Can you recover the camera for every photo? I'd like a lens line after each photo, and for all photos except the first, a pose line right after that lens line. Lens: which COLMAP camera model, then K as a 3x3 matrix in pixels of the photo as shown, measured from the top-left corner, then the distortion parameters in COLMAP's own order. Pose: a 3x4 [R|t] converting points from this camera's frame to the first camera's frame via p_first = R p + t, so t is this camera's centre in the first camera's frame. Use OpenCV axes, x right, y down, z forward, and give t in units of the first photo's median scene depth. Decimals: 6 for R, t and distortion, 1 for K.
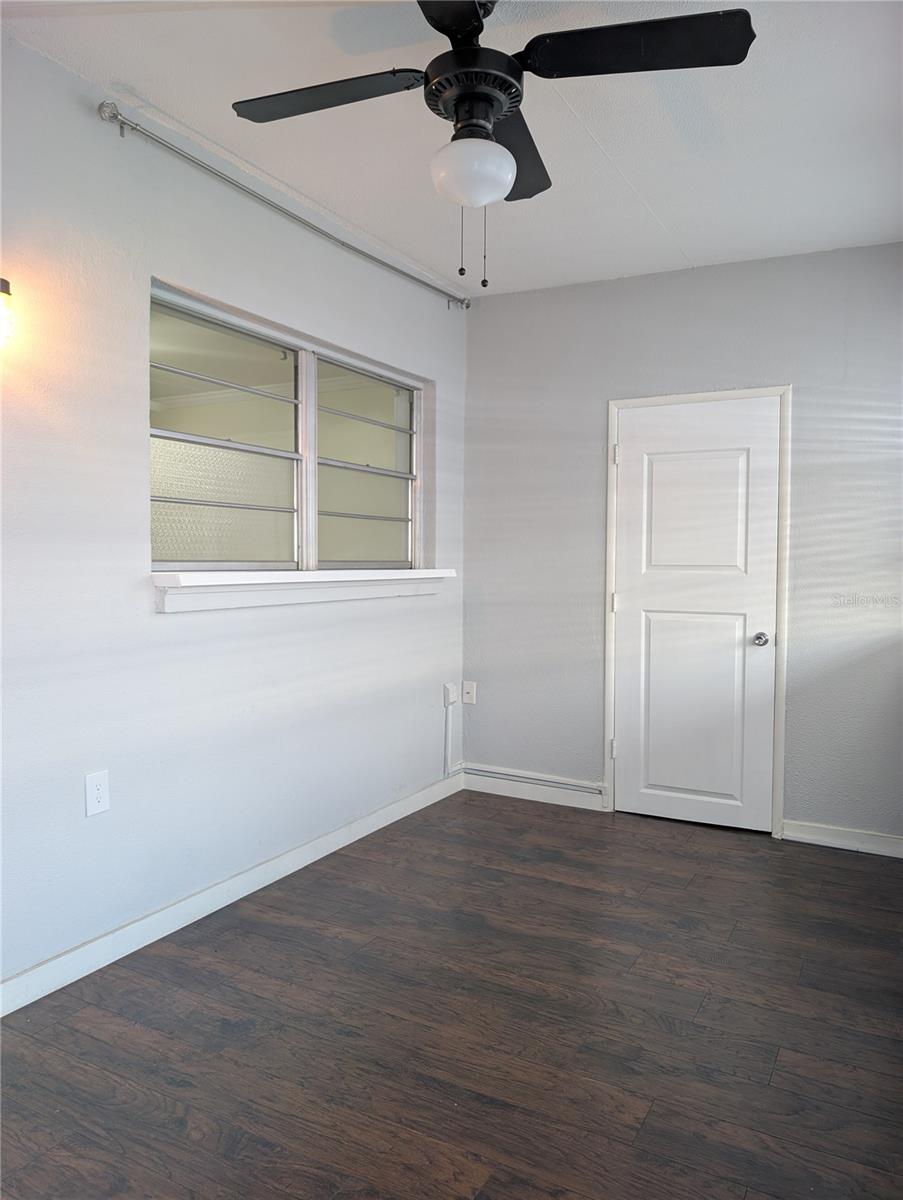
lens RADIAL K [[863.5, 0, 445.8], [0, 863.5, 597.8], [0, 0, 1]] dist [0.016809, -0.022241]
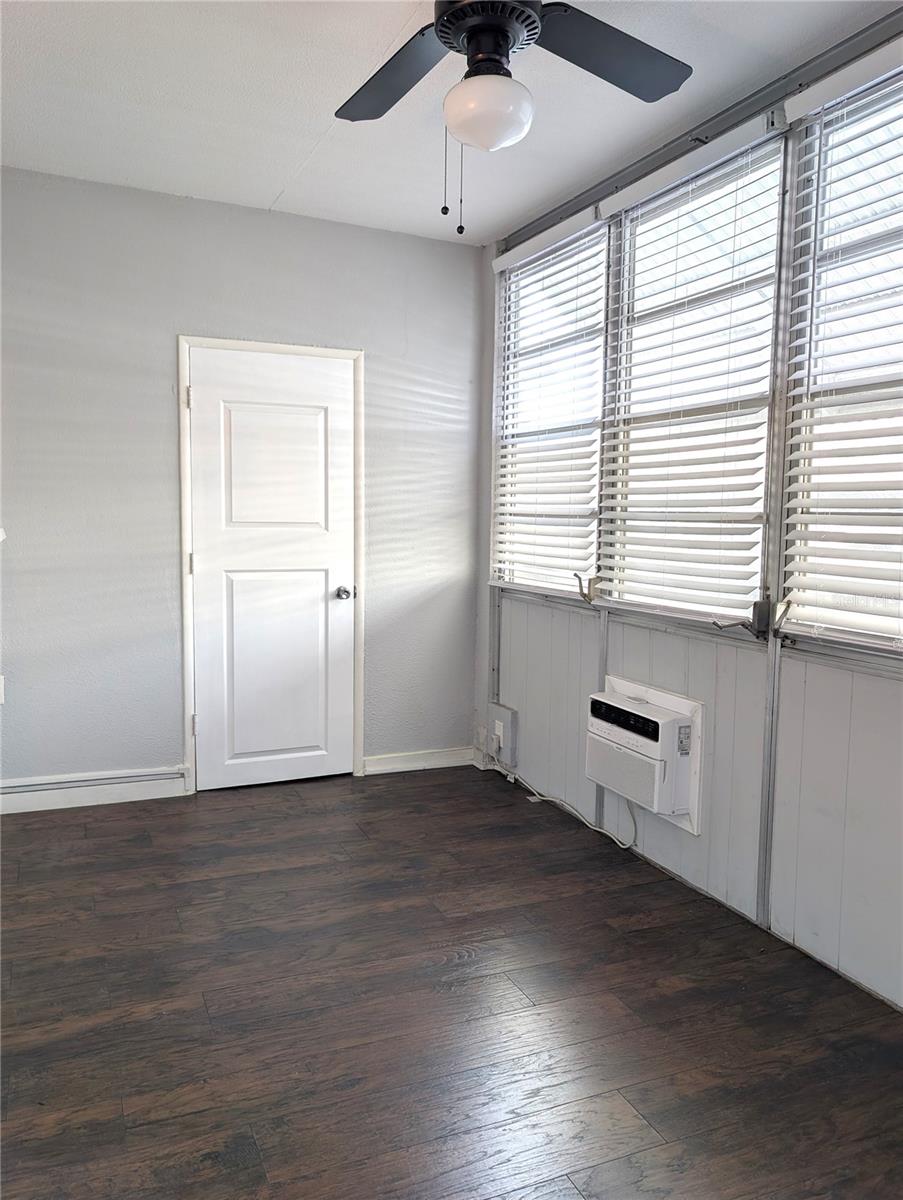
lens RADIAL K [[914.1, 0, 451.5], [0, 914.1, 598.0], [0, 0, 1]] dist [0.008032, -0.007202]
pose [[0.605171, -0.072897, 0.792751, -0.450198], [0.024213, 0.997024, 0.073196, -0.024986], [-0.795727, -0.025101, 0.605135, 0.234021]]
